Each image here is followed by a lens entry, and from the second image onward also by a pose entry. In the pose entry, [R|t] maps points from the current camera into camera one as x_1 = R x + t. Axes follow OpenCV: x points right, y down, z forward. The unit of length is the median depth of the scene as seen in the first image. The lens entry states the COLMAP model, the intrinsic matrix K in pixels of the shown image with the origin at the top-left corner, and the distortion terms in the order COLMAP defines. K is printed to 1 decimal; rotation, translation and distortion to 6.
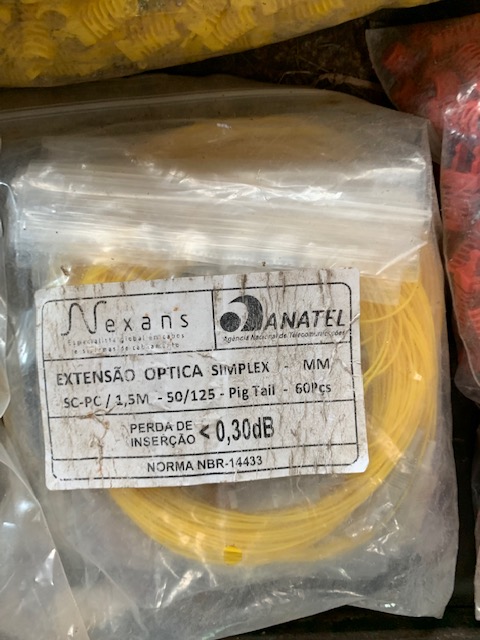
lens RADIAL K [[493.1, 0, 240.0], [0, 493.1, 320.0], [0, 0, 1]] dist [0.062235, -0.057487]
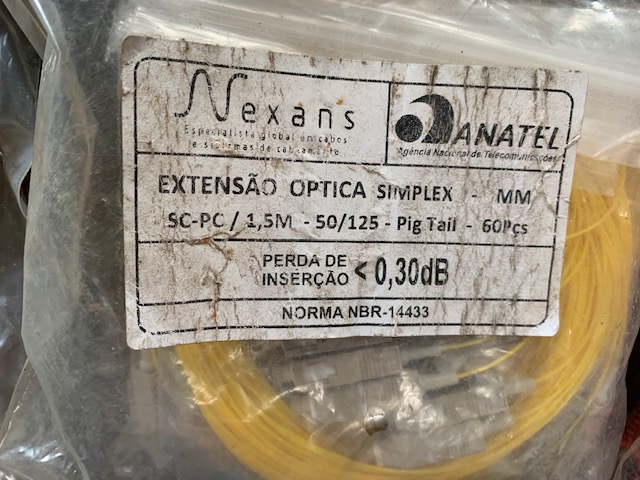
lens RADIAL K [[493.1, 0, 320.0], [0, 493.1, 240.0], [0, 0, 1]] dist [0.062235, -0.057487]
pose [[0.983176, 0.126857, -0.131428, -0.034849], [-0.095606, 0.970461, 0.221507, 0.015135], [0.155645, -0.205215, 0.966262, 0.233392]]
